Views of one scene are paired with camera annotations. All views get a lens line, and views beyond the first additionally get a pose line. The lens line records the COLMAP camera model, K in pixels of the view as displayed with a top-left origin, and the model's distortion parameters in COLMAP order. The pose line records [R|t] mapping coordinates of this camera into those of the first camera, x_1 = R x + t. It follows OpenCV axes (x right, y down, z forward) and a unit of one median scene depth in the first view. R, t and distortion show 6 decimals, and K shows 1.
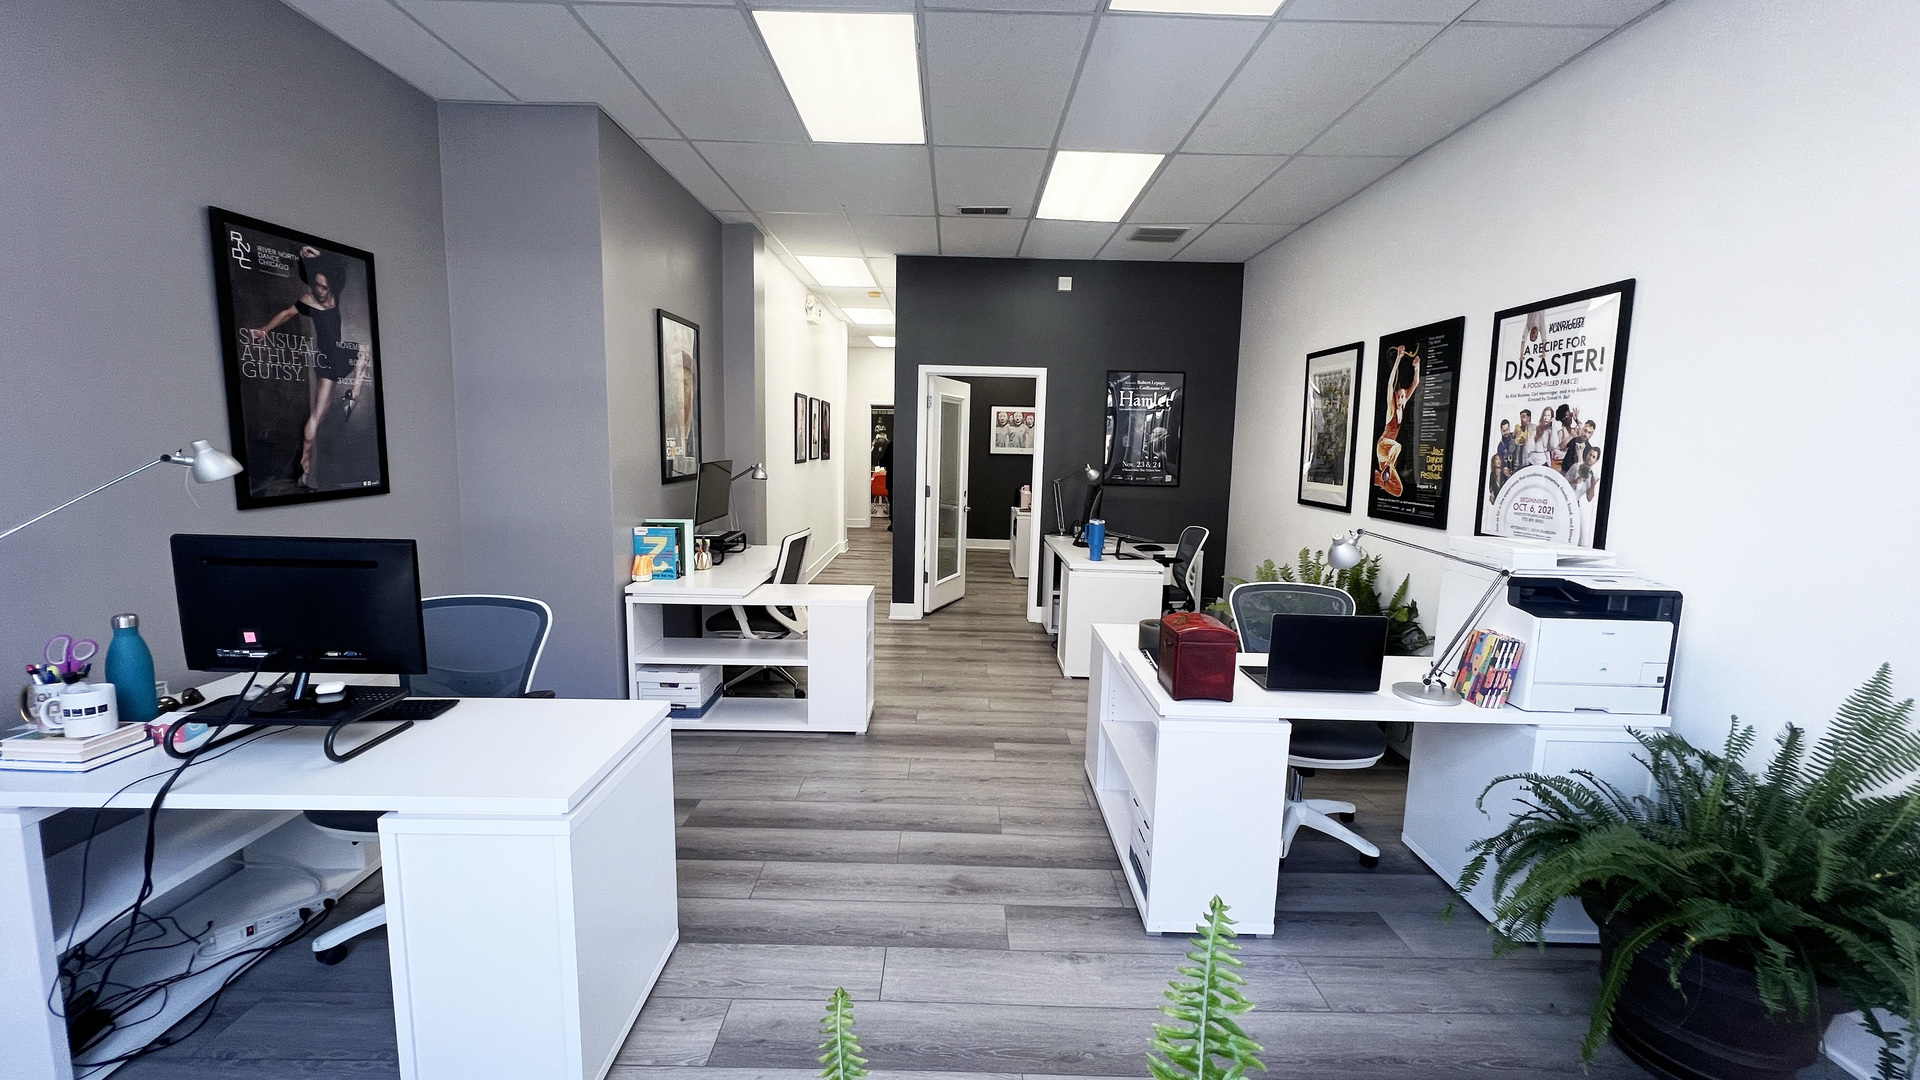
lens RADIAL K [[766.0, 0, 958.9], [0, 766.0, 538.5], [0, 0, 1]] dist [-0.001168, 0.000527]
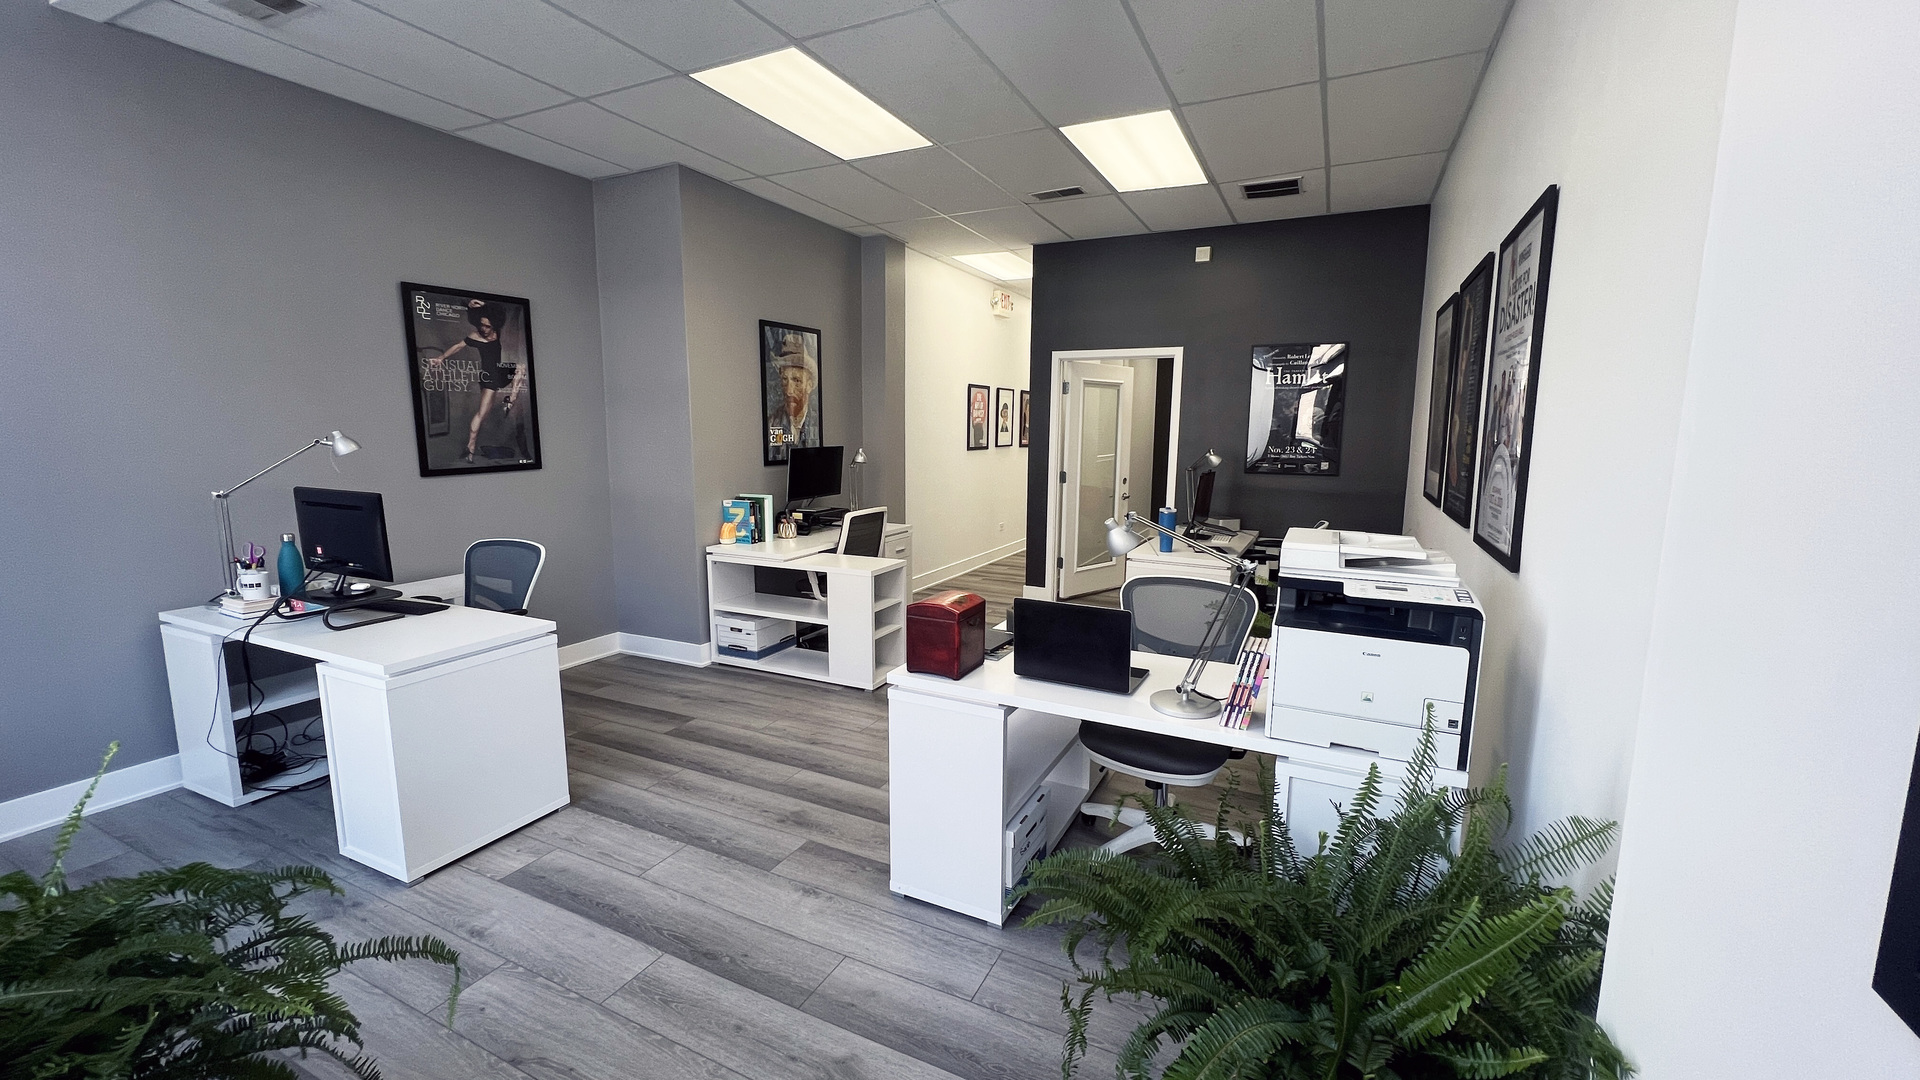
lens RADIAL K [[766.0, 0, 959.4], [0, 766.0, 539.3], [0, 0, 1]] dist [-0.001168, 0.000527]
pose [[0.895774, 0.049016, -0.441799, 0.605295], [-0.043067, 0.998796, 0.023492, 0.004474], [0.442419, -0.002016, 0.896806, 0.081331]]
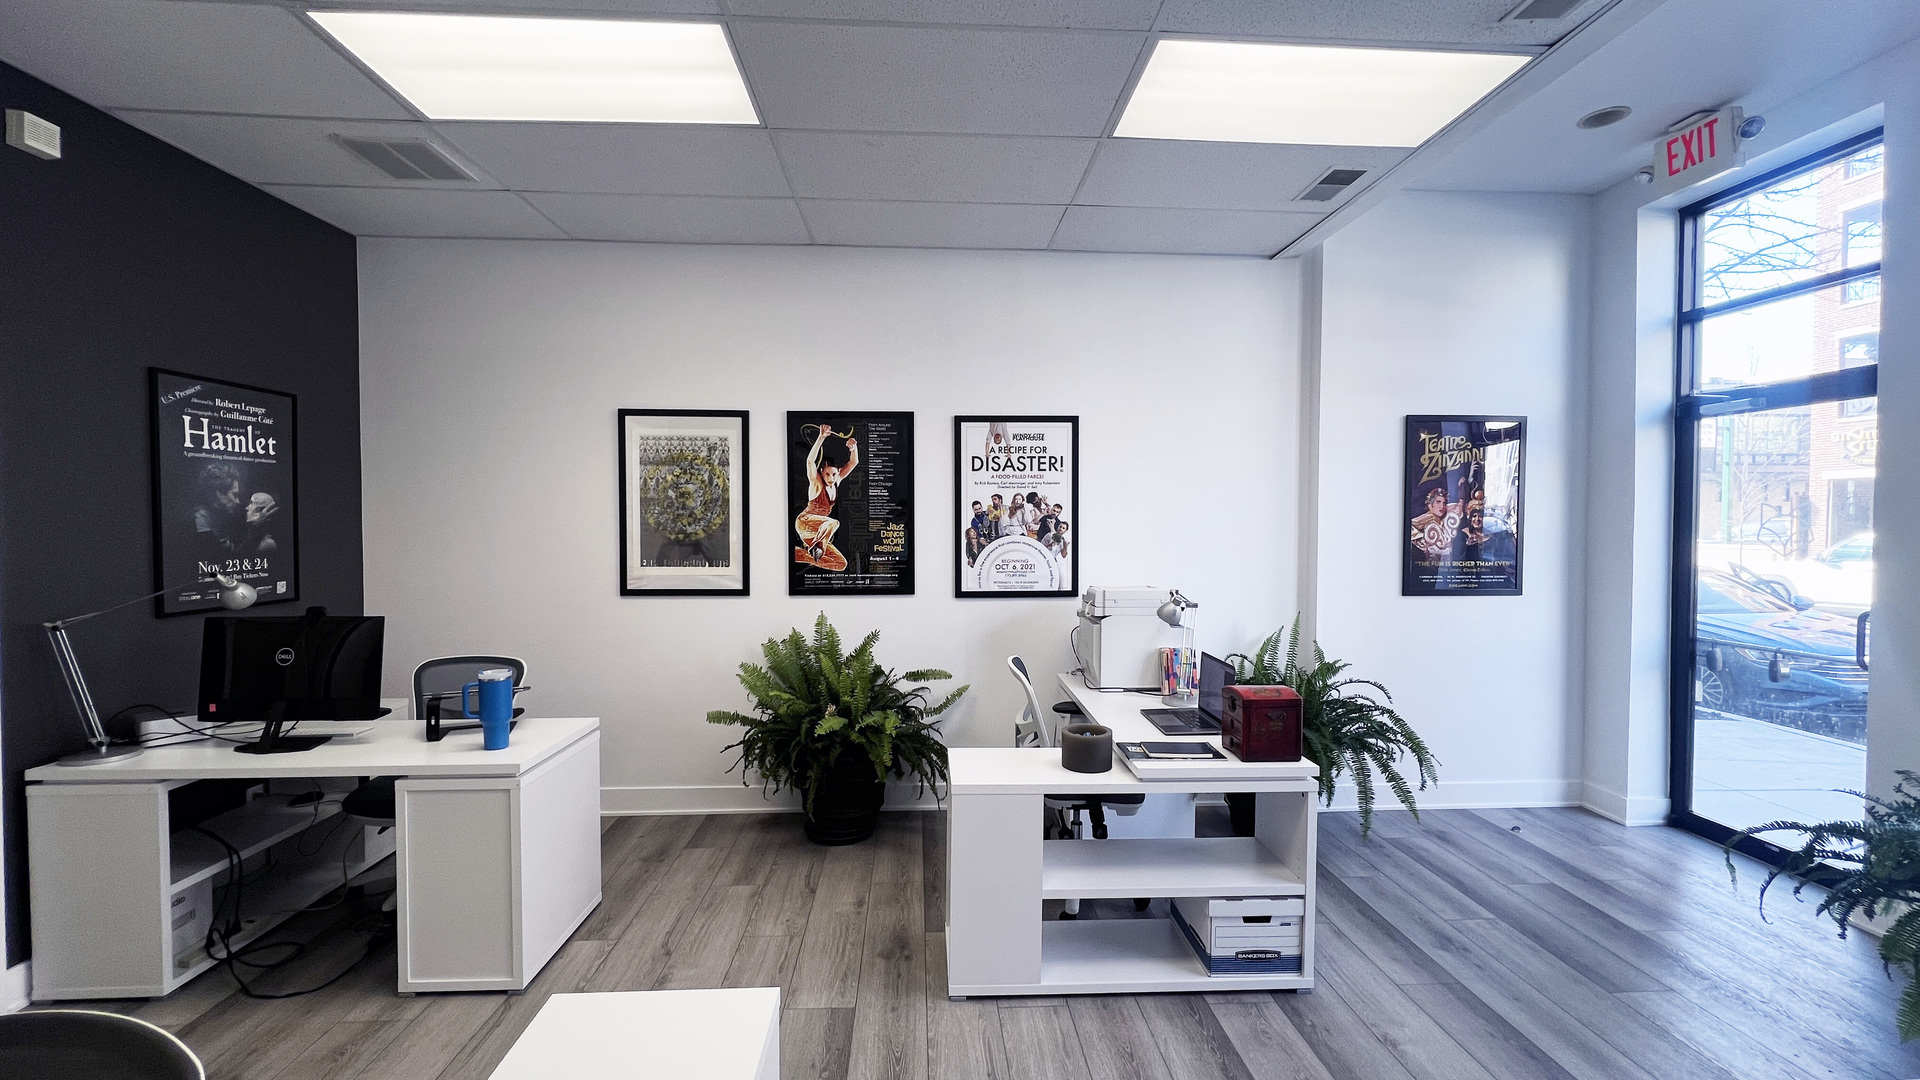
lens RADIAL K [[766.0, 0, 959.1], [0, 766.0, 537.7], [0, 0, 1]] dist [-0.001168, 0.000527]
pose [[-0.049293, -0.044060, 0.997812, -0.593934], [0.123058, 0.991147, 0.049845, -0.169123], [-0.991174, 0.125246, -0.043435, 1.141774]]
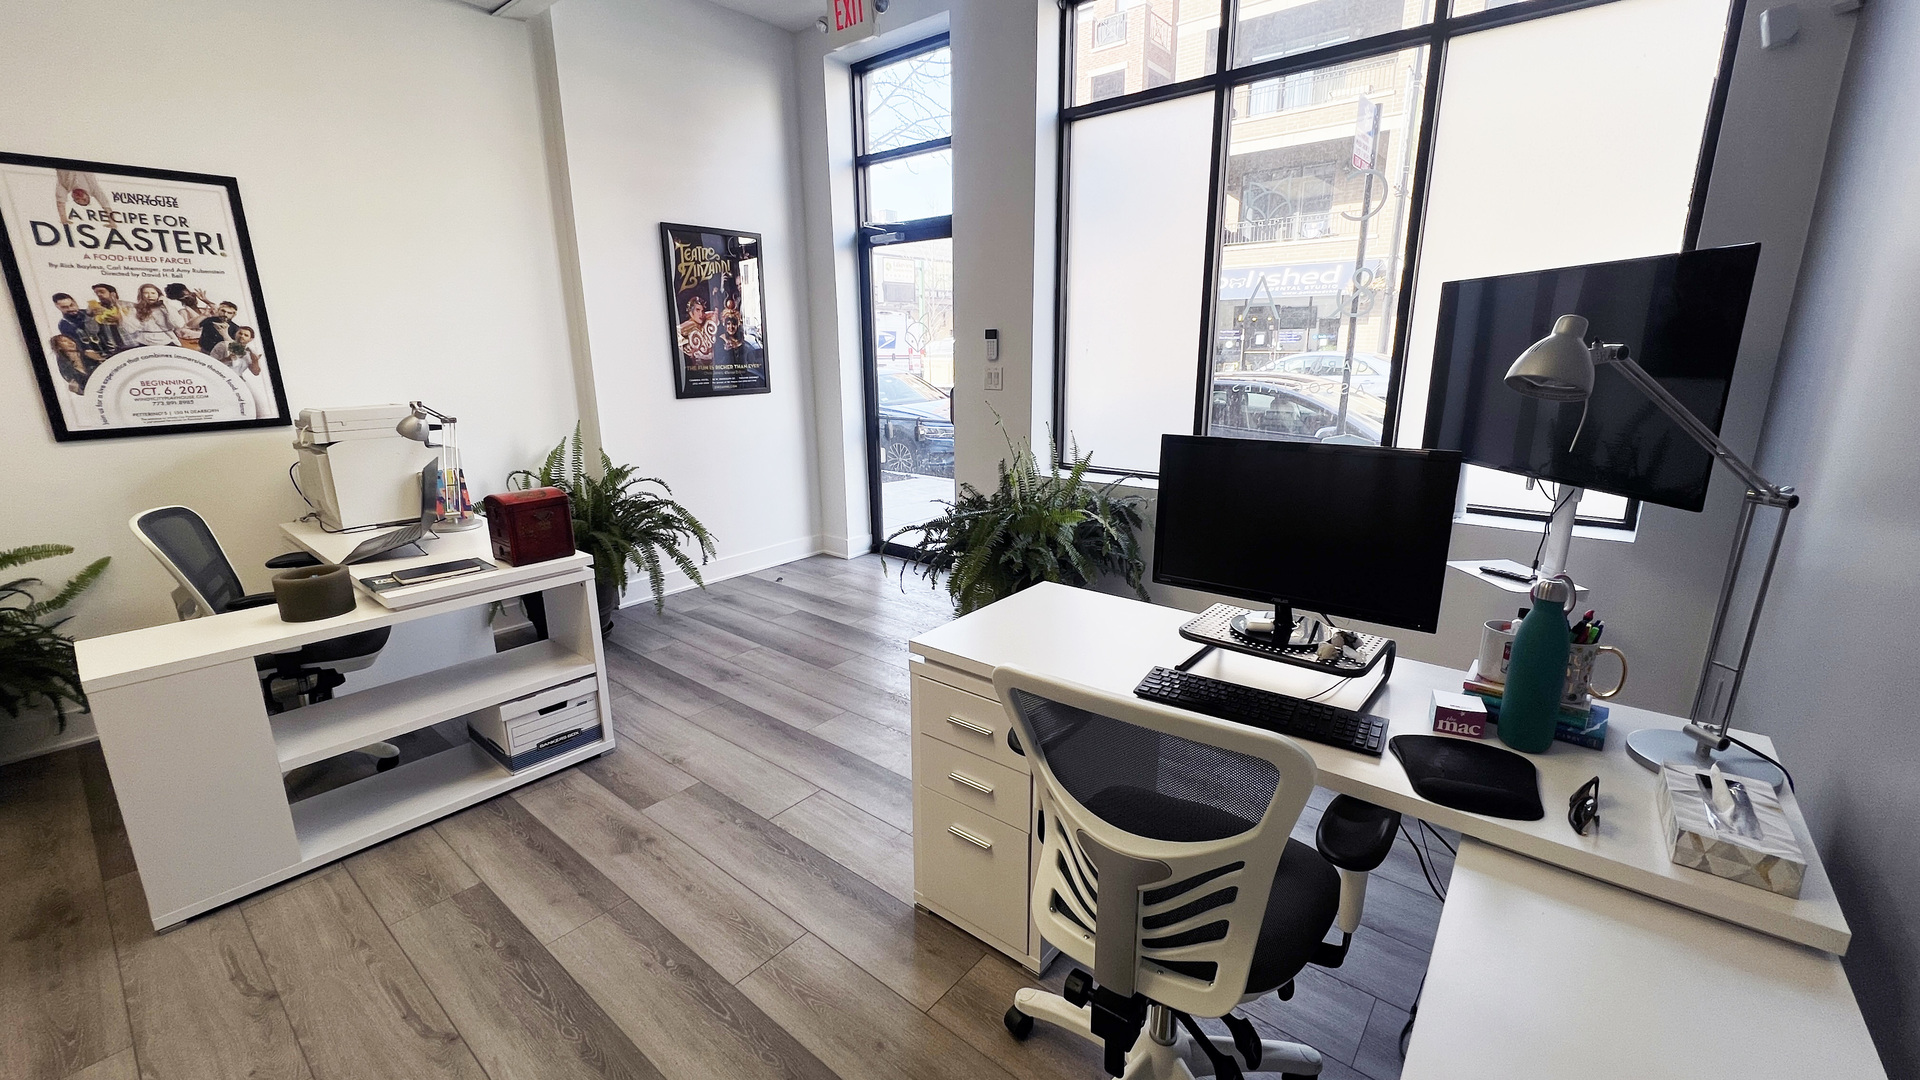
lens RADIAL K [[767.5, 0, 959.5], [0, 767.5, 538.2], [0, 0, 1]] dist [-0.002999, 0.000697]
pose [[-0.768027, -0.171865, 0.616925, -0.662217], [0.073607, 0.933244, 0.351621, -0.132297], [-0.636173, 0.315464, -0.704106, 1.097331]]
